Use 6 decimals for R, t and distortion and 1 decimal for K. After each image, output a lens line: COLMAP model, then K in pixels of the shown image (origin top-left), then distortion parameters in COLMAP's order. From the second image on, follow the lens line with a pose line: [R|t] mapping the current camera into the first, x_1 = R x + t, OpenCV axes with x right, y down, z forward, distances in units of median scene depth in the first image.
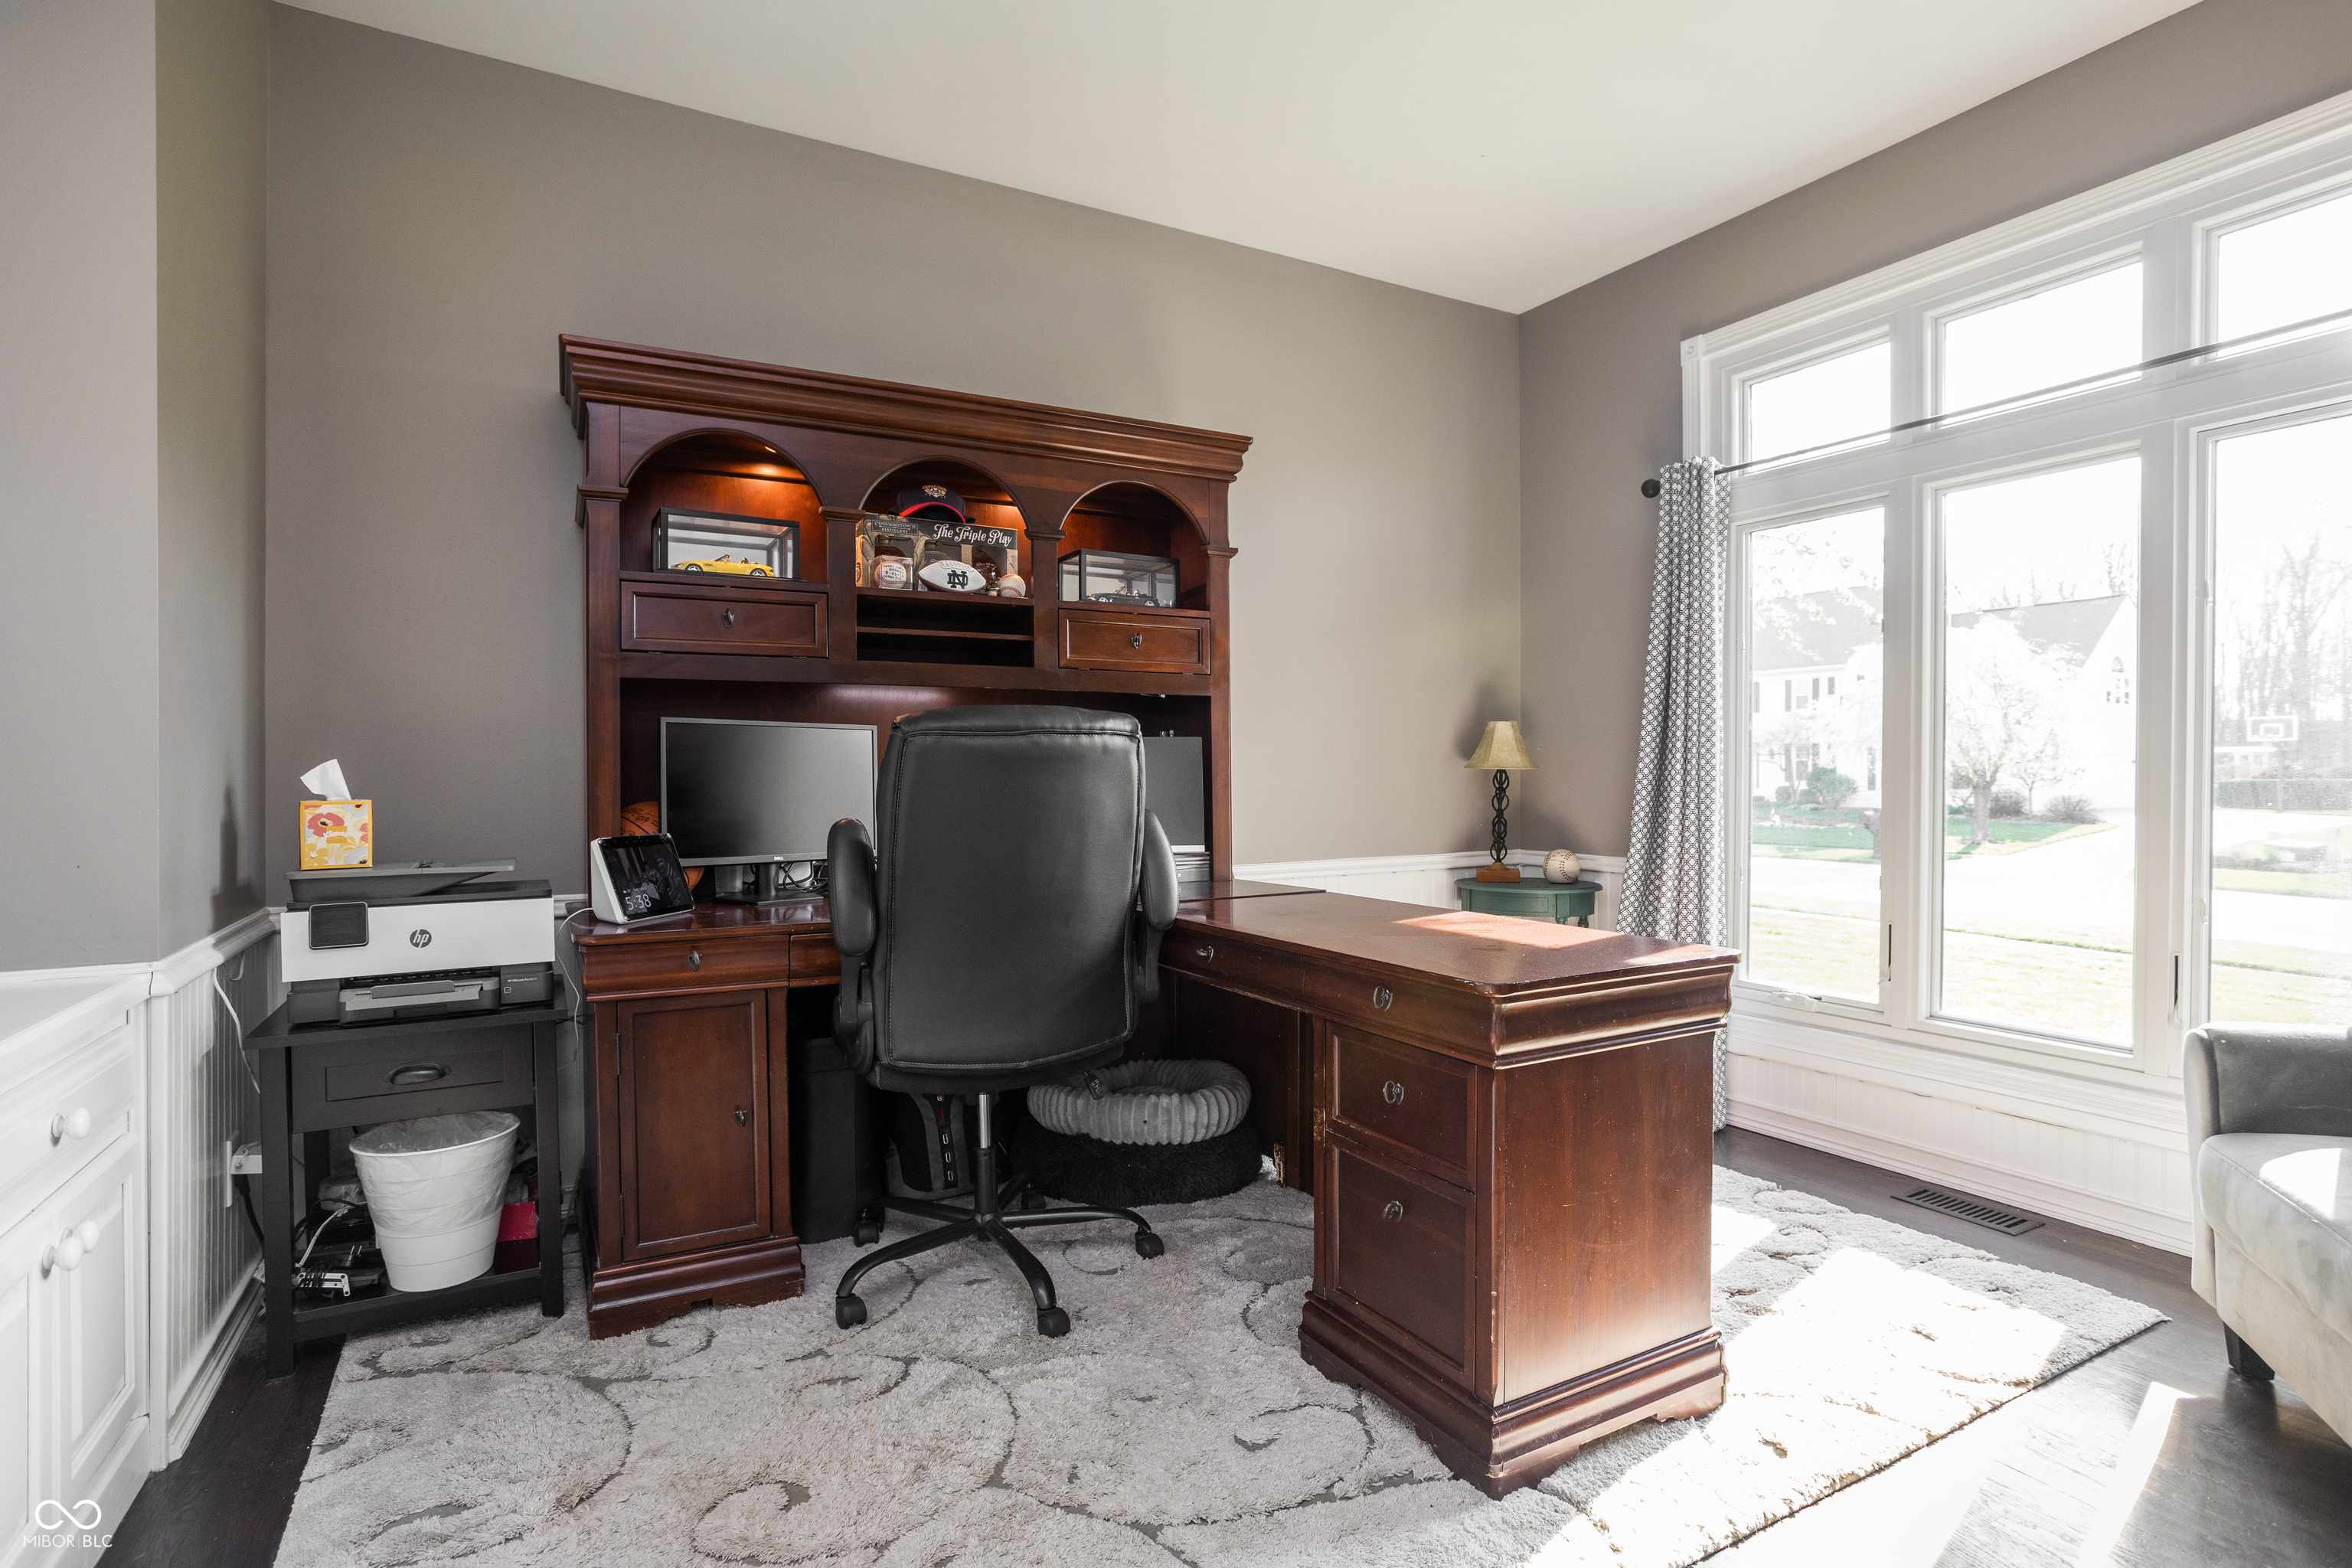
lens RADIAL K [[1219.3, 0, 1176.0], [0, 1219.3, 784.0], [0, 0, 1]] dist [0.002888, 0.001359]
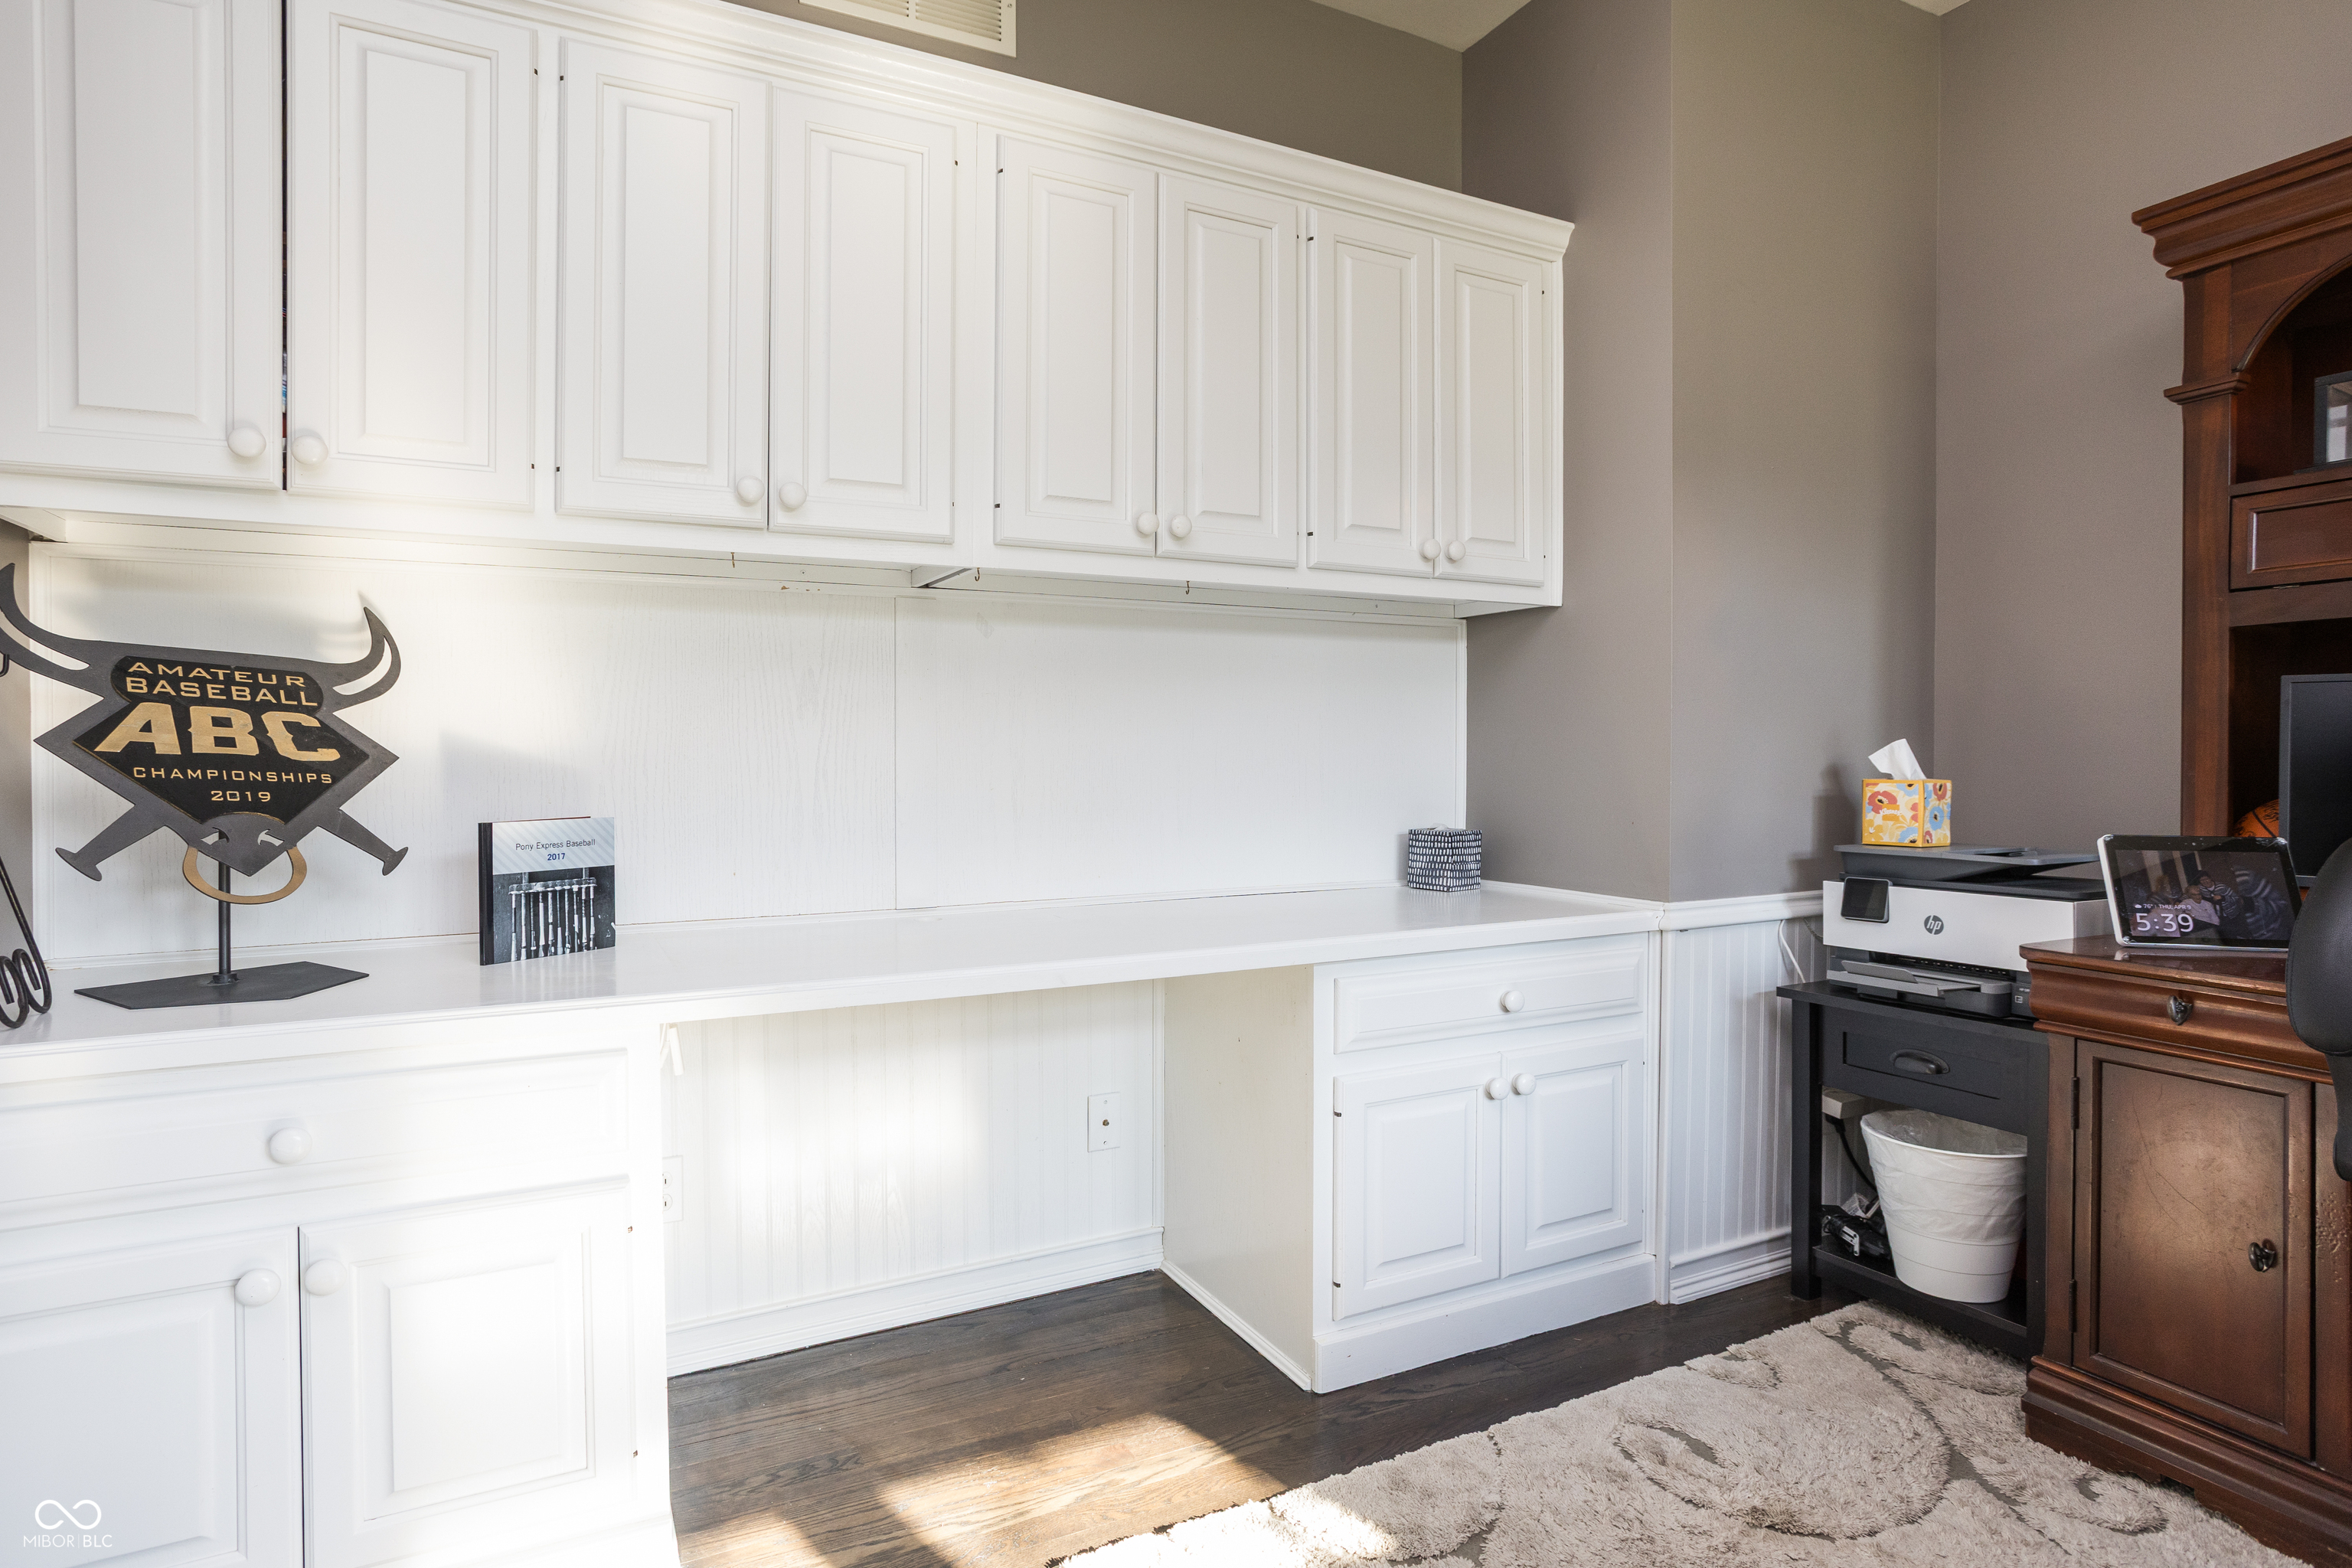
lens RADIAL K [[1210.1, 0, 1181.7], [0, 1210.1, 741.0], [0, 0, 1]] dist [-0.000798, 0.000251]
pose [[-0.016438, -0.005978, -0.999847, 0.349514], [-0.007229, 0.999957, -0.005860, -0.008810], [0.999839, 0.007131, -0.016480, 0.423568]]
